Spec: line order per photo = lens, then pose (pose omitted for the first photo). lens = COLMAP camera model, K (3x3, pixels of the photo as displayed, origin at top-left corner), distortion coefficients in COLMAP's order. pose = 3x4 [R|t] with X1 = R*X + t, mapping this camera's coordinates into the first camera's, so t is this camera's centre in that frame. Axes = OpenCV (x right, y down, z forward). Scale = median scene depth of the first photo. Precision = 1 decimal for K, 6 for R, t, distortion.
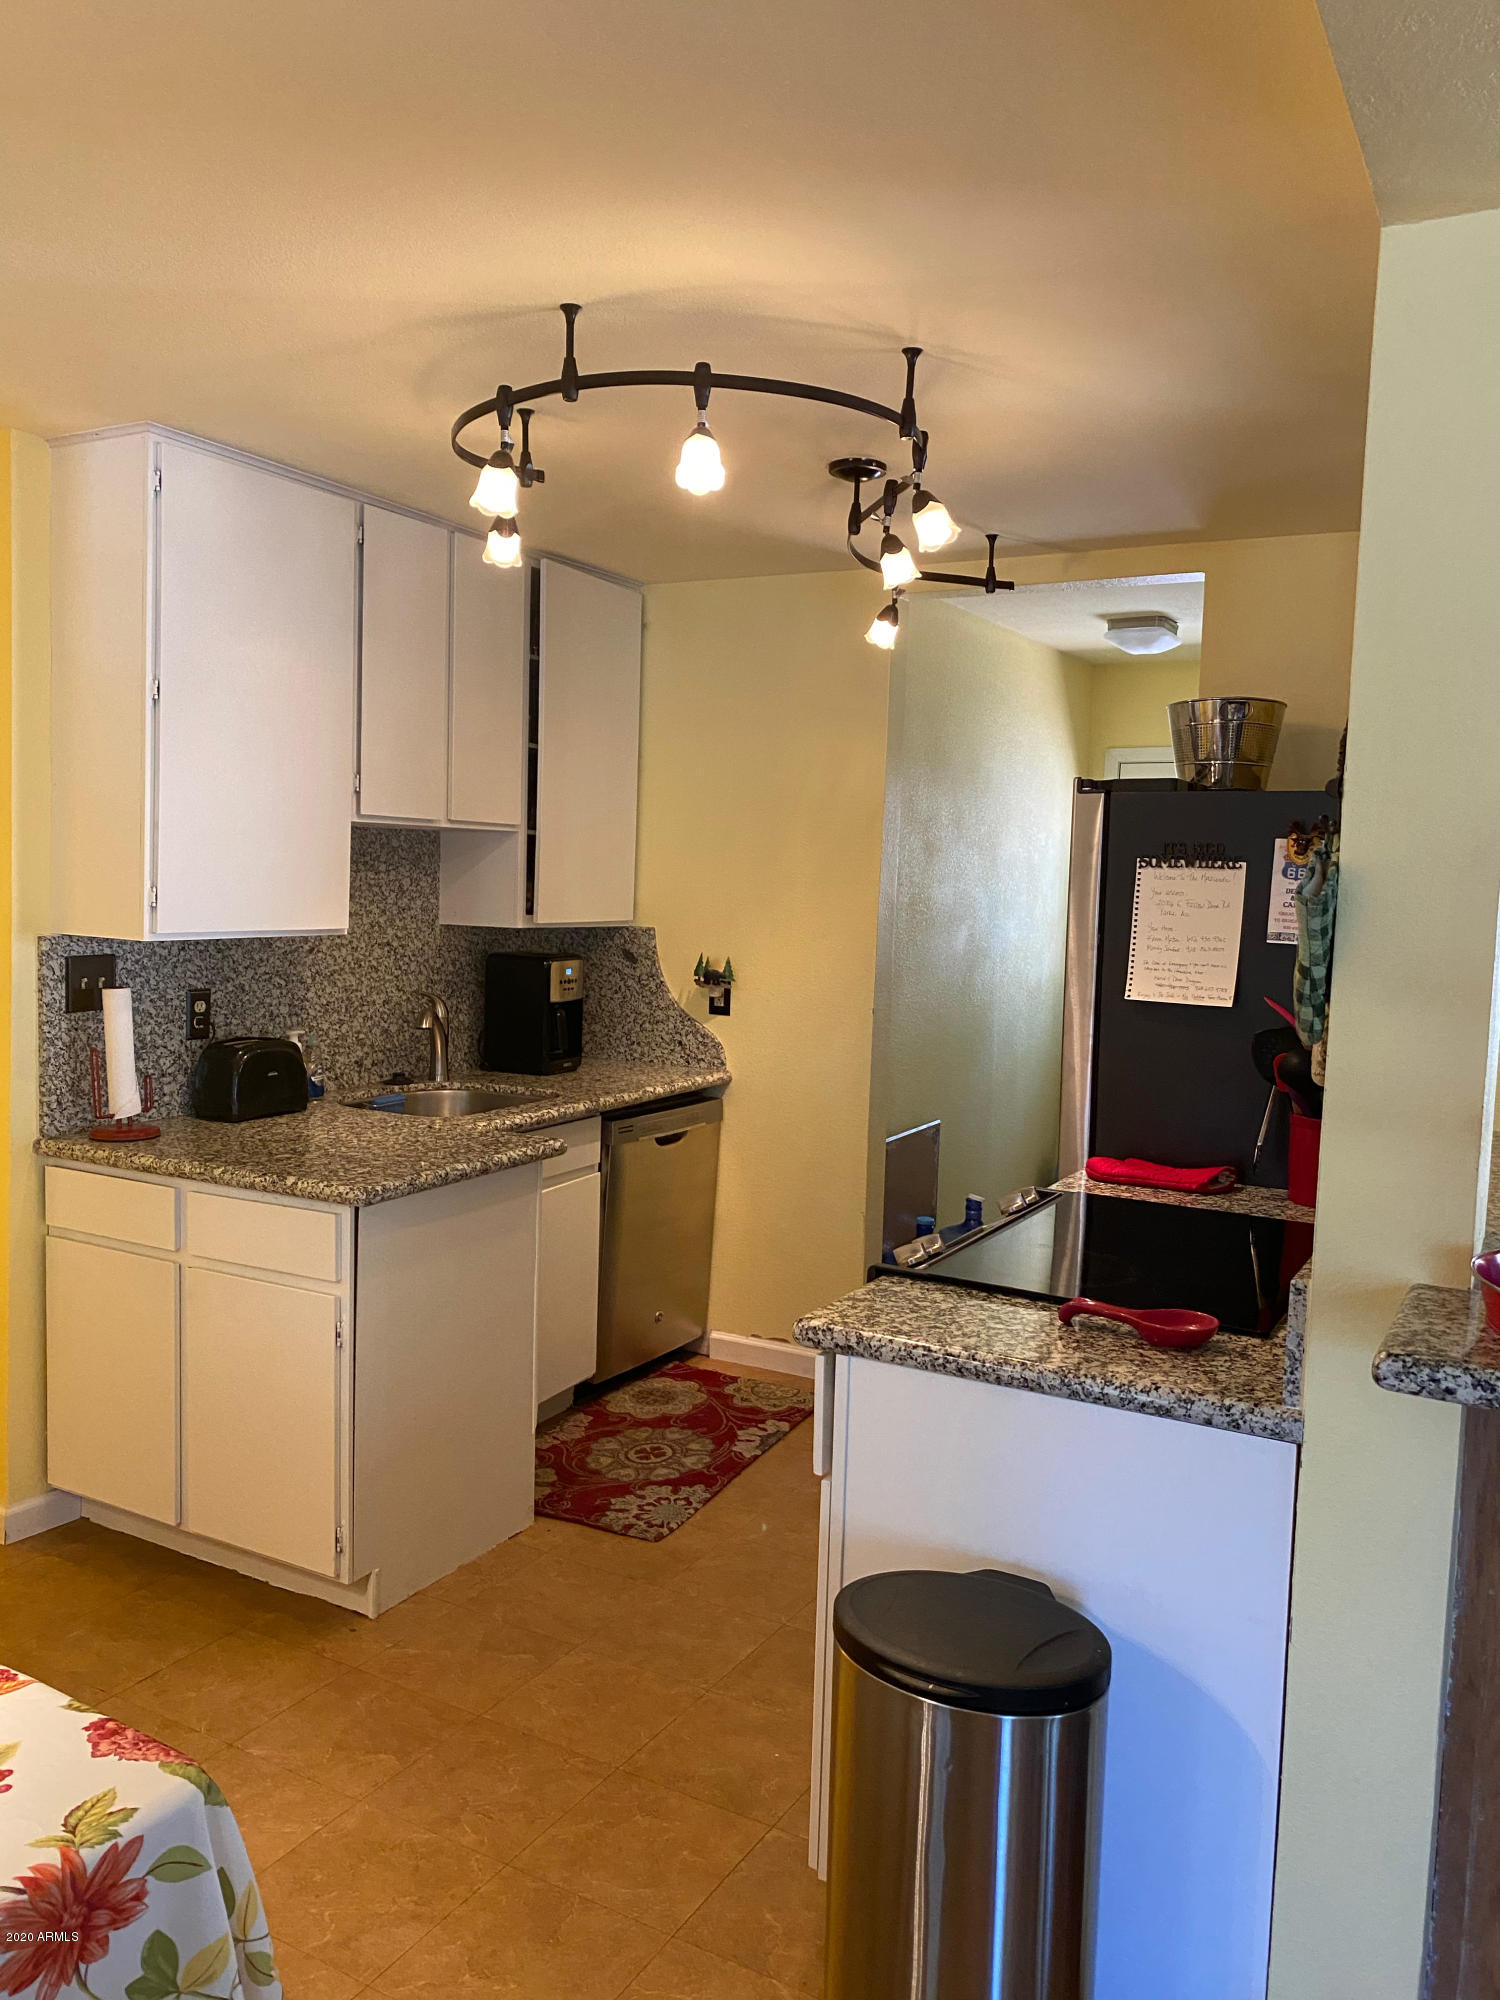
lens RADIAL K [[1525.6, 0, 736.9], [0, 1525.6, 999.3], [0, 0, 1]] dist [0.084099, -0.143477]
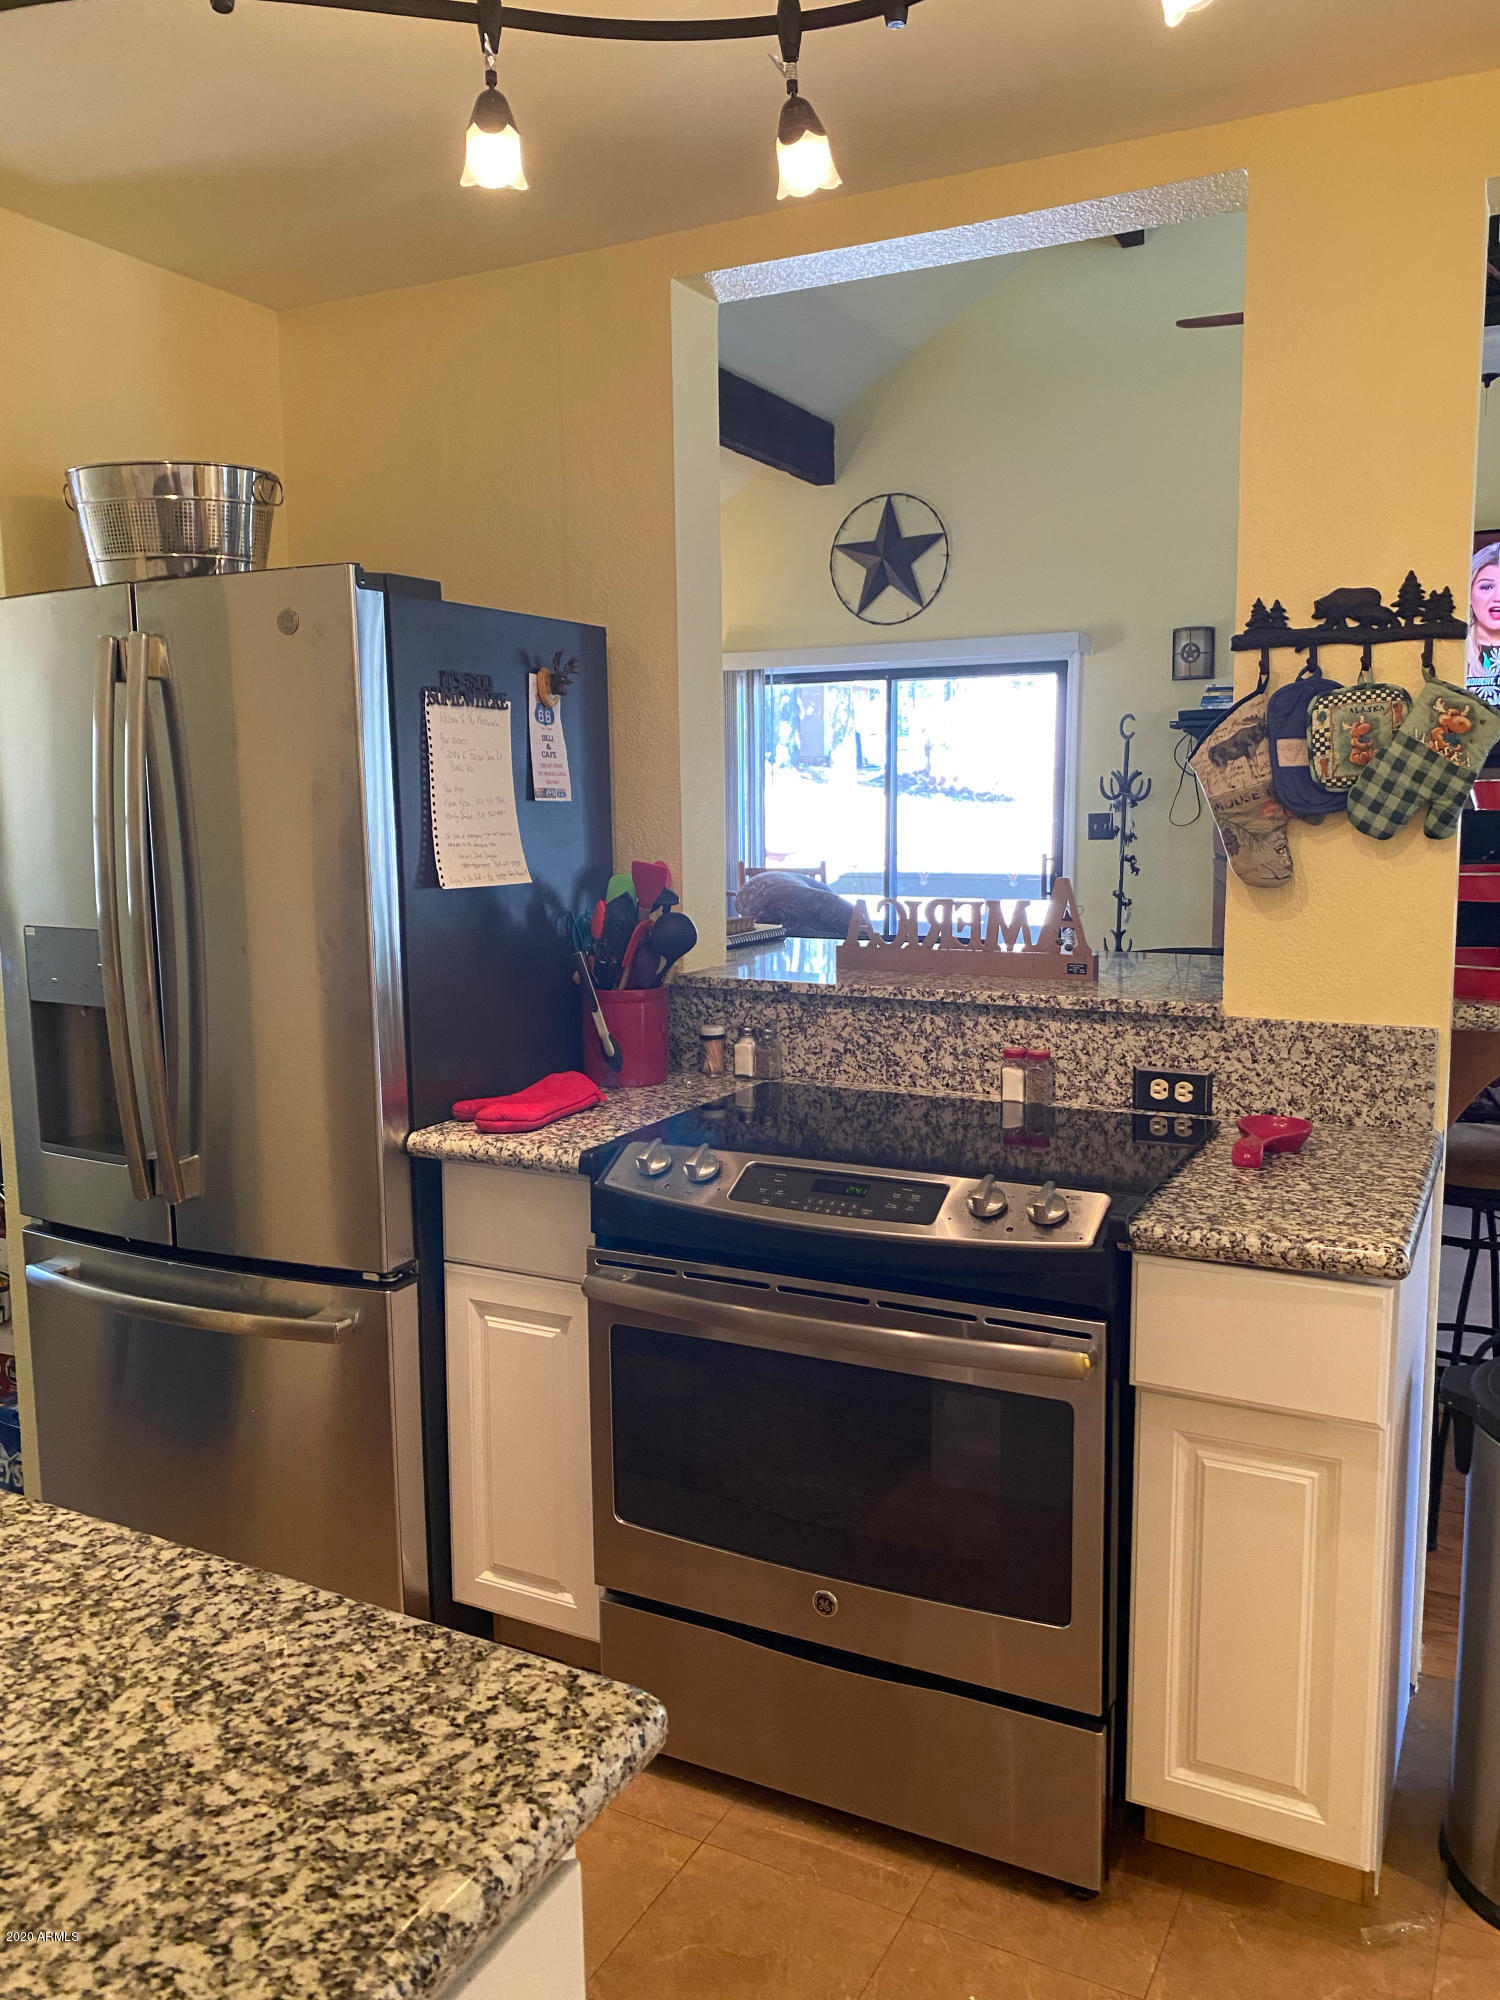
lens RADIAL K [[1525.6, 0, 736.9], [0, 1525.6, 999.3], [0, 0, 1]] dist [0.084099, -0.143477]
pose [[-0.035737, -0.159039, 0.986625, -0.489503], [0.096231, 0.982121, 0.161799, -0.055037], [-0.994717, 0.100726, -0.019794, 0.923771]]
